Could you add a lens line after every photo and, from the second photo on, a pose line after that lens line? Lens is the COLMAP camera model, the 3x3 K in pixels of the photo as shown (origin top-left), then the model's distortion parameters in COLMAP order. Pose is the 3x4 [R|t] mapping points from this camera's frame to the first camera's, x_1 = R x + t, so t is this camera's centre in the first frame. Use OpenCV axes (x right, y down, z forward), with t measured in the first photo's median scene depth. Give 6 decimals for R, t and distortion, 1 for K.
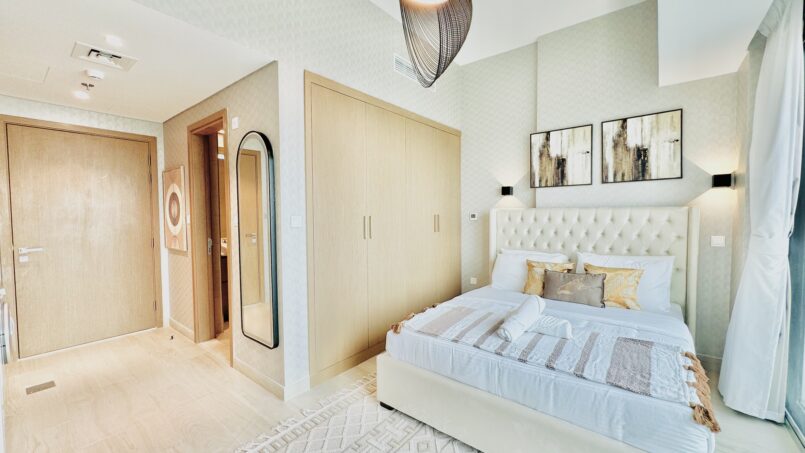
lens RADIAL K [[318.8, 0, 403.2], [0, 318.8, 224.2], [0, 0, 1]] dist [-0.014215, -0.000220]
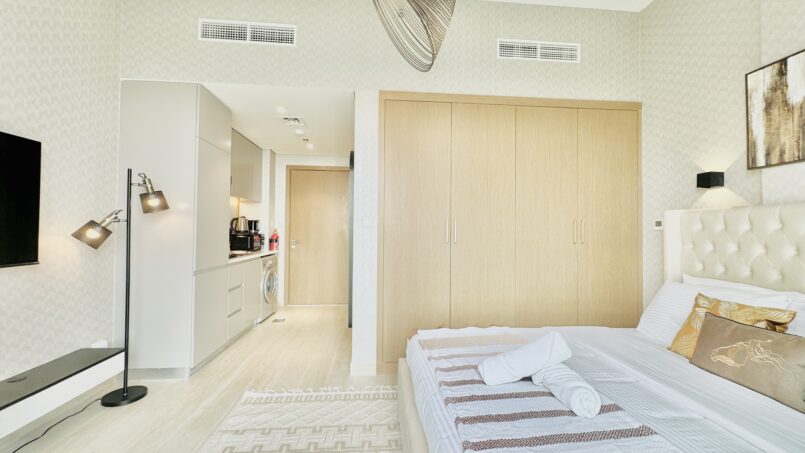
lens RADIAL K [[318.8, 0, 401.4], [0, 318.8, 226.8], [0, 0, 1]] dist [-0.014215, -0.000220]
pose [[0.678385, 0.004346, -0.734693, 0.405333], [-0.042845, 0.998515, -0.033654, 0.029708], [0.733456, 0.054308, 0.677564, 0.202585]]
